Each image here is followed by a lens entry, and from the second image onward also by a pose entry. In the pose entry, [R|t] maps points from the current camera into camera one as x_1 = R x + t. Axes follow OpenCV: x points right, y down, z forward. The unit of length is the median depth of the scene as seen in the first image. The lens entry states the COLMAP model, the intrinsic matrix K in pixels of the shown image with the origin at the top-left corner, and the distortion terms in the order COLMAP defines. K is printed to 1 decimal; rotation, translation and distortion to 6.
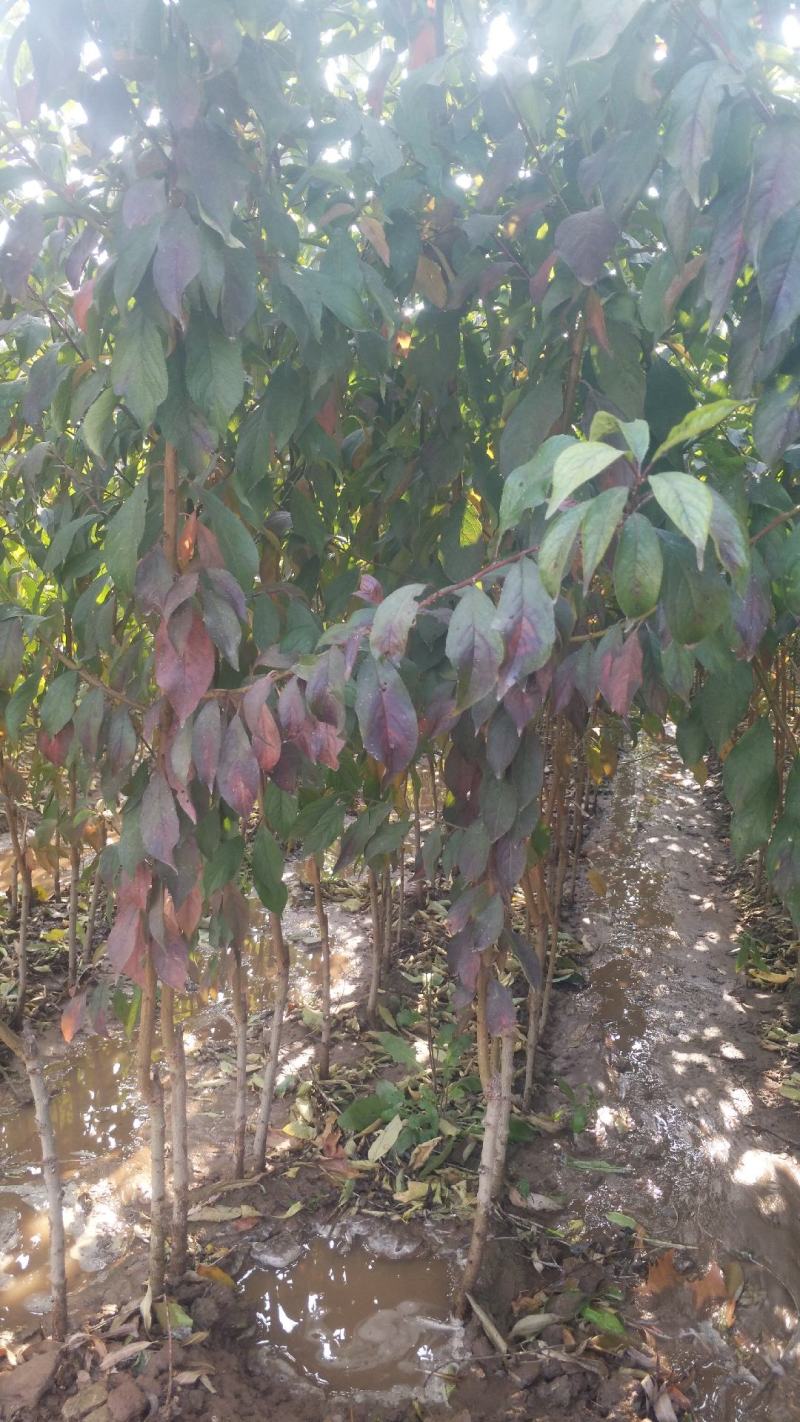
lens RADIAL K [[1089.5, 0, 390.5], [0, 1089.5, 708.7], [0, 0, 1]] dist [-0.000271, 0.026254]
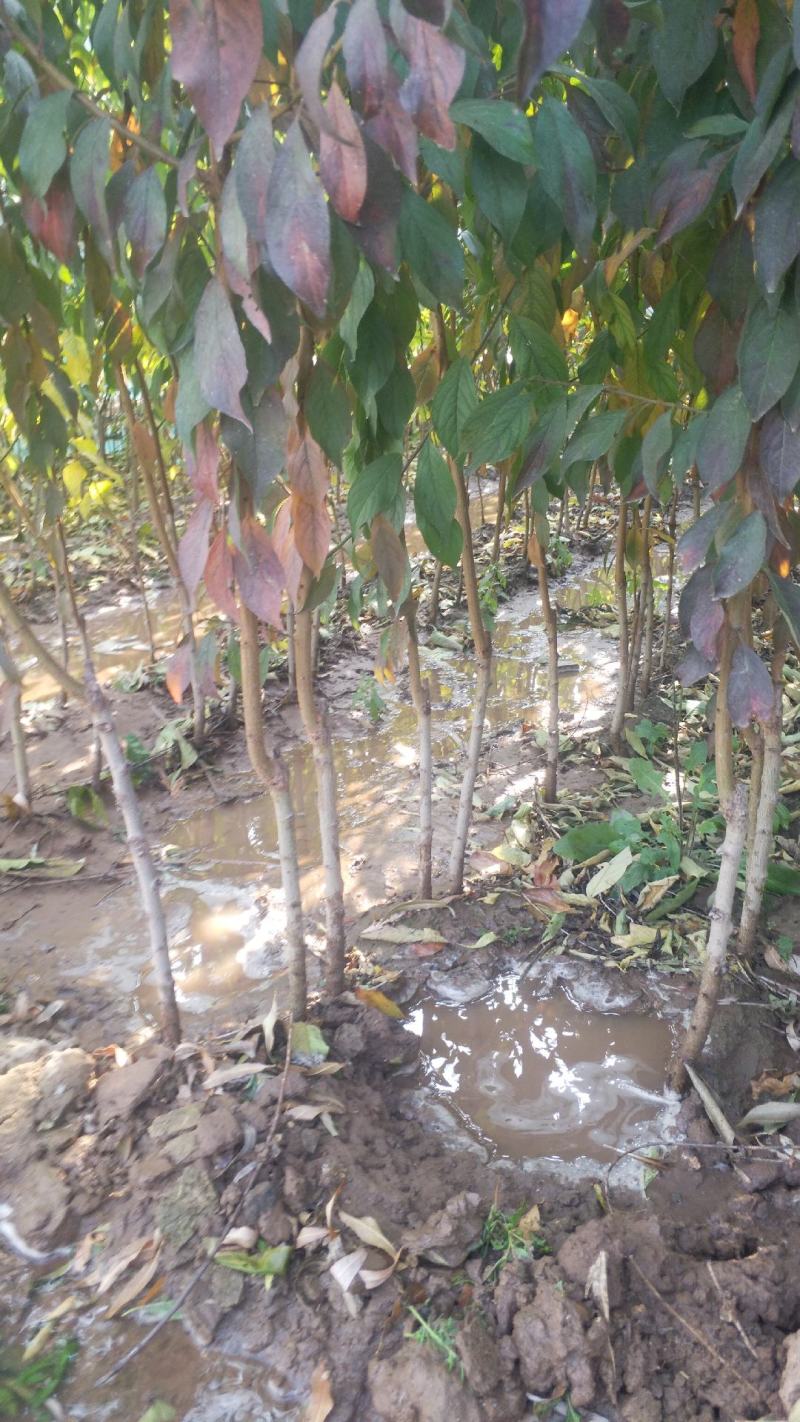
lens RADIAL K [[1089.5, 0, 399.2], [0, 1089.5, 715.1], [0, 0, 1]] dist [-0.000271, 0.026254]
pose [[0.965039, 0.059279, -0.255315, 0.048814], [-0.002095, 0.975802, 0.218645, 0.115648], [0.262098, -0.210466, 0.941811, 0.247154]]
